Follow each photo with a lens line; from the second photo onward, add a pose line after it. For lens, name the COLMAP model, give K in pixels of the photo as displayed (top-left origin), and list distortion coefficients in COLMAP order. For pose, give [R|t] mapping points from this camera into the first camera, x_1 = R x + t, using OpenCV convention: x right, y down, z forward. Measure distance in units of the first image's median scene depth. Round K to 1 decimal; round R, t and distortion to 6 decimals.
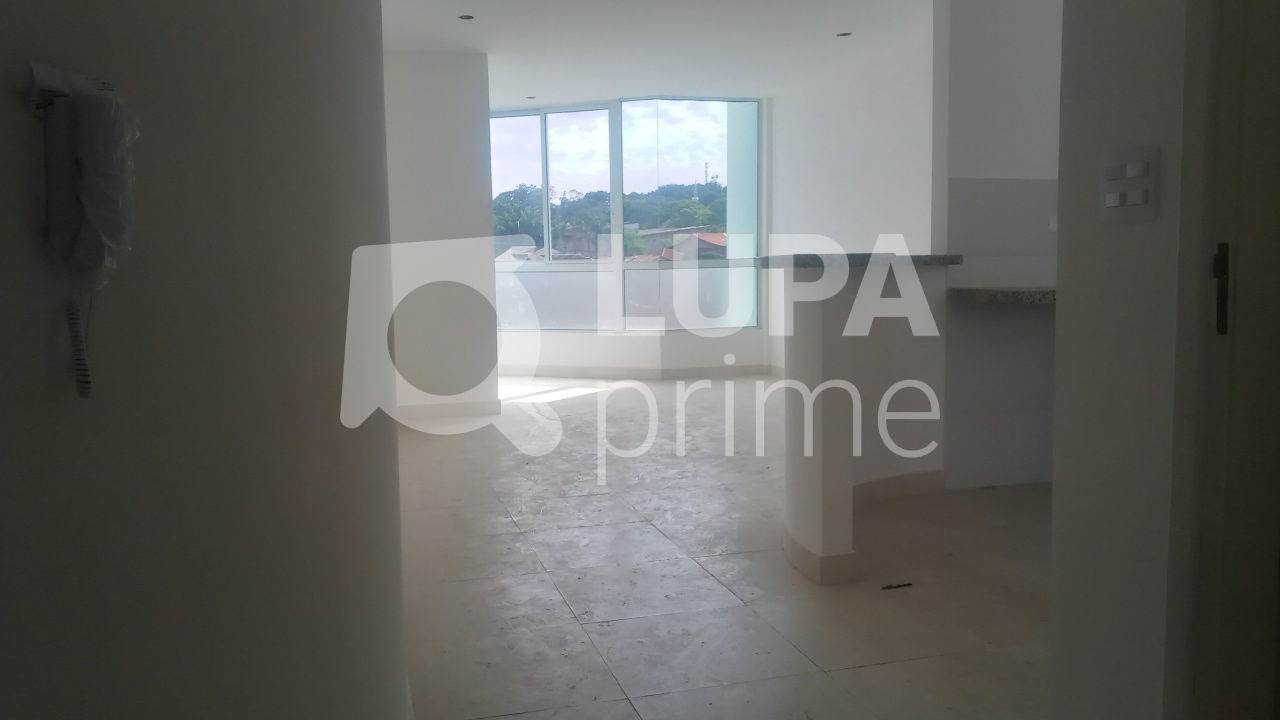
lens RADIAL K [[1024.4, 0, 637.9], [0, 1024.4, 382.2], [0, 0, 1]] dist [0.032501, -0.098650]
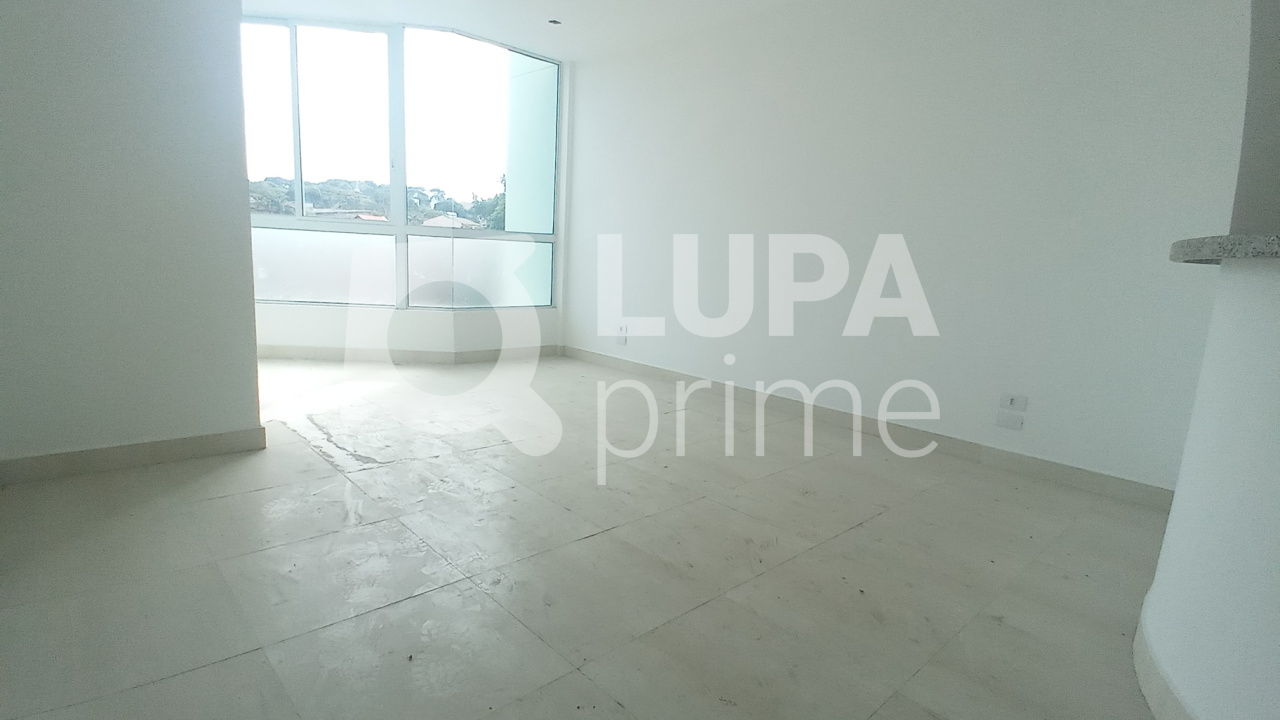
lens RADIAL K [[652.3, 0, 670.6], [0, 652.3, 373.1], [0, 0, 1]] dist [-0.002242, -0.014931]
pose [[0.877416, -0.020360, 0.479299, -0.131753], [-0.016009, 0.997300, 0.071671, -0.060289], [-0.479464, -0.070559, 0.874721, 0.662162]]
